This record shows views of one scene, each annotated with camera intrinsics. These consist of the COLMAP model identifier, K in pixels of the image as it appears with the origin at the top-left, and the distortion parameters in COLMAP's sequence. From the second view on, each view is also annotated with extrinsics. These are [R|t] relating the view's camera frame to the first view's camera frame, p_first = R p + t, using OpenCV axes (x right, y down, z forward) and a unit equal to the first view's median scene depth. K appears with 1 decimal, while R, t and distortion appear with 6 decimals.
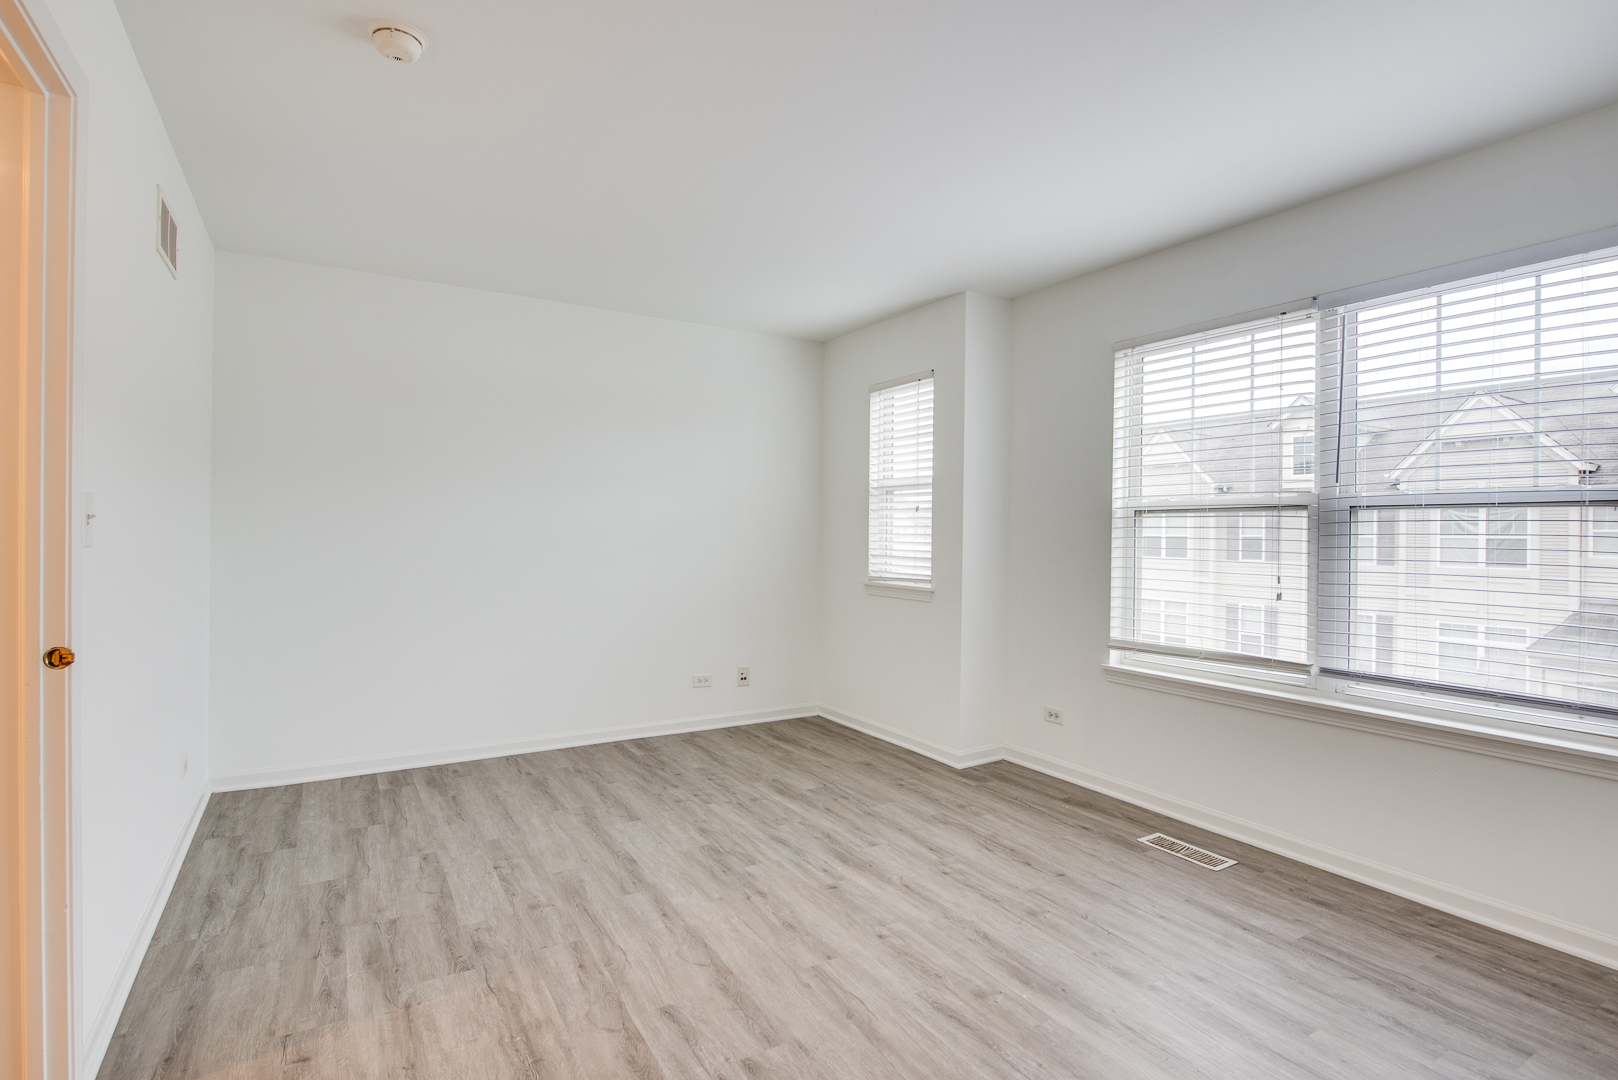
lens RADIAL K [[800.5, 0, 812.8], [0, 800.5, 545.8], [0, 0, 1]] dist [-0.006648, -0.001797]
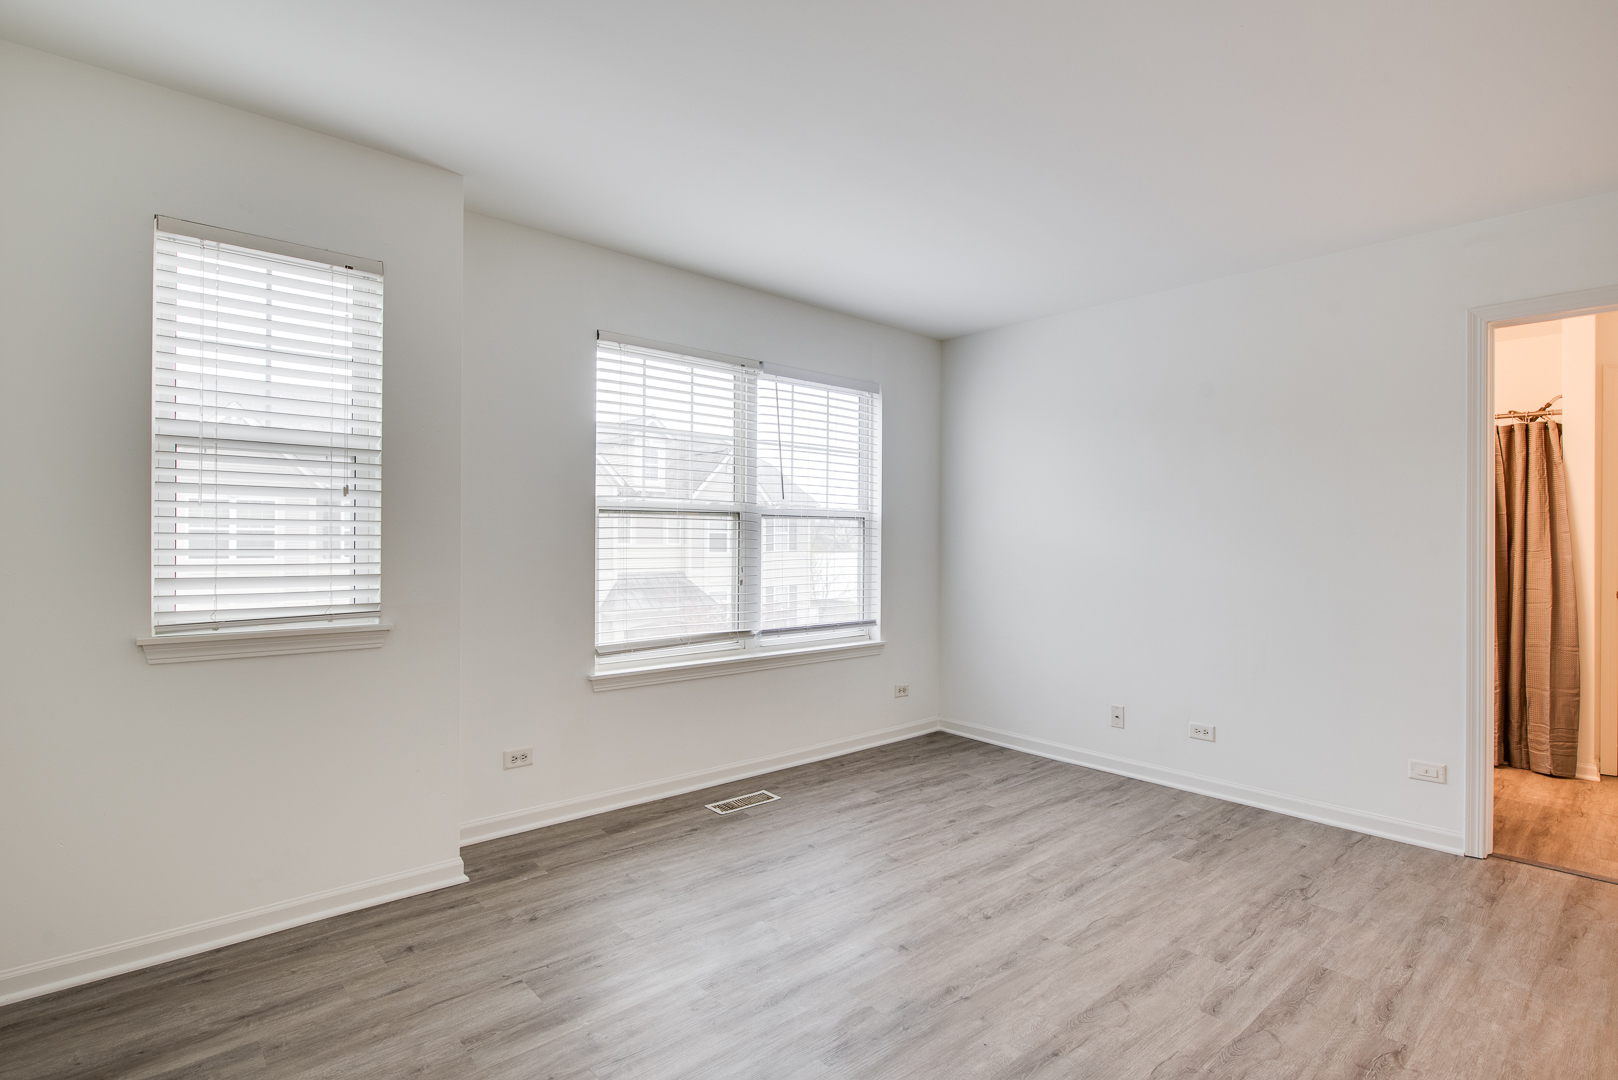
lens RADIAL K [[798.1, 0, 817.0], [0, 798.1, 540.3], [0, 0, 1]] dist [-0.007929, -0.002471]
pose [[-0.191772, -0.015924, 0.981310, -0.621154], [0.005411, 0.999836, 0.017282, -0.023432], [-0.981424, 0.008624, -0.191655, 0.975779]]
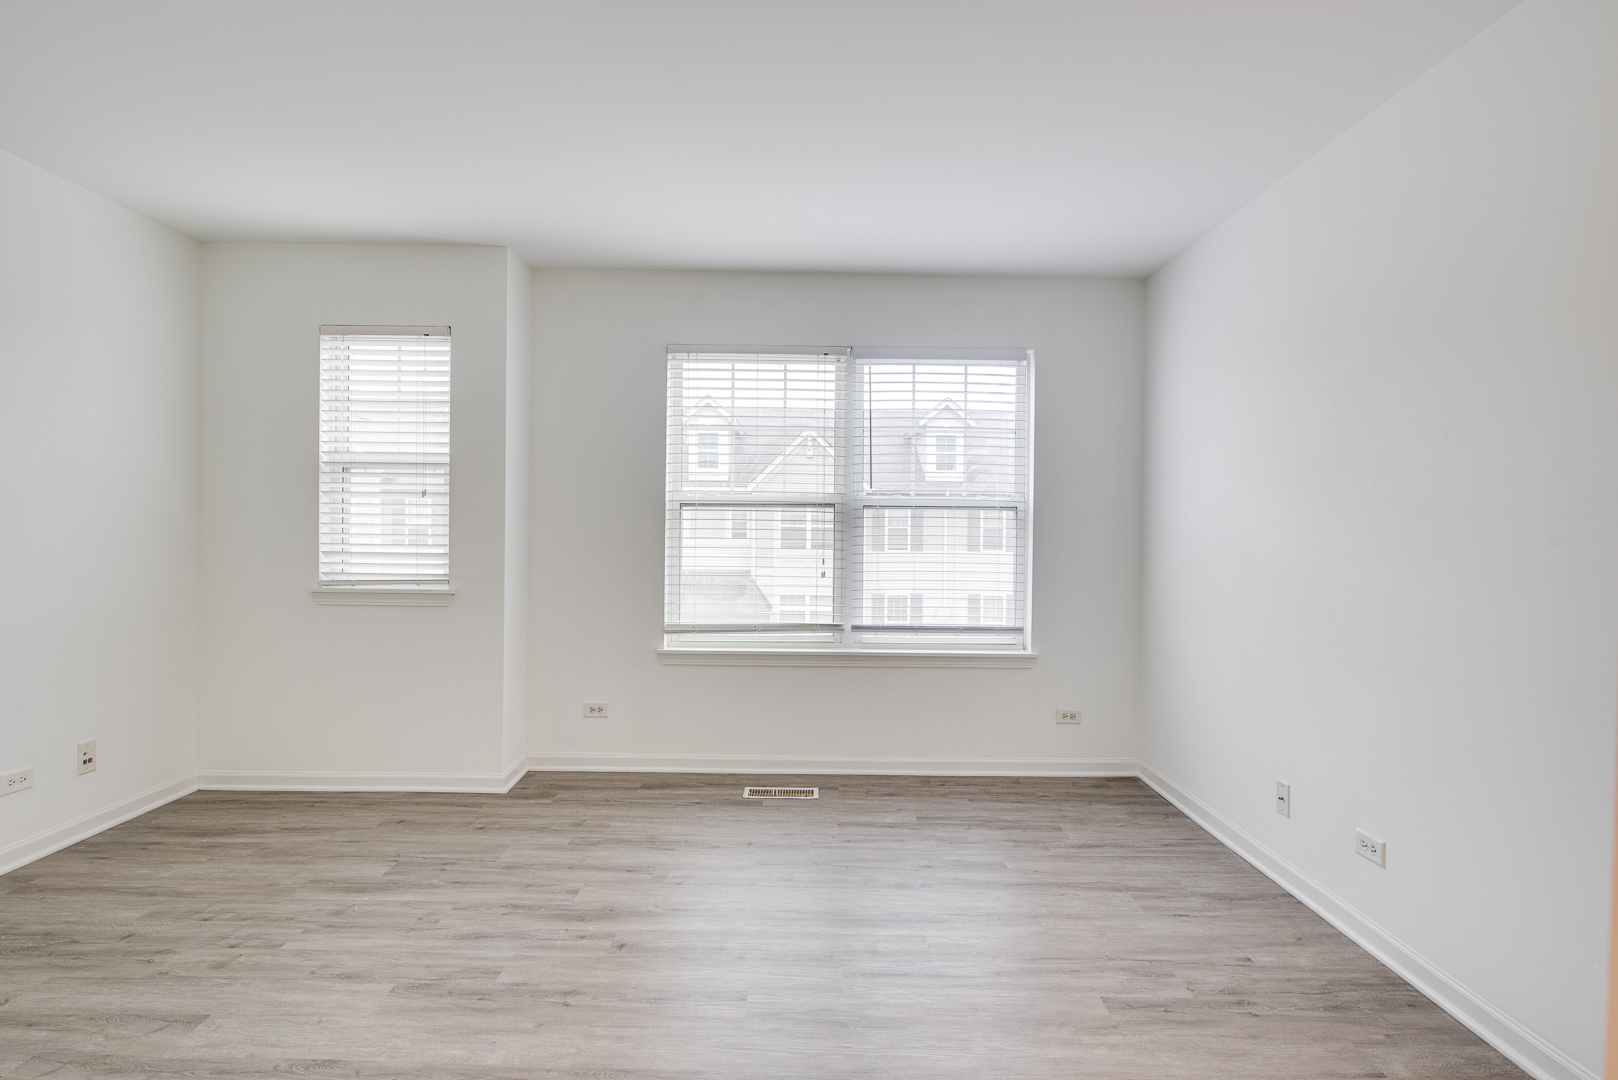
lens RADIAL K [[801.1, 0, 814.8], [0, 801.1, 539.4], [0, 0, 1]] dist [-0.008592, -0.001791]
pose [[0.509268, -0.016654, 0.860447, -0.458892], [0.008233, 0.999861, 0.014480, -0.010011], [-0.860568, -0.000290, 0.509335, 0.307070]]
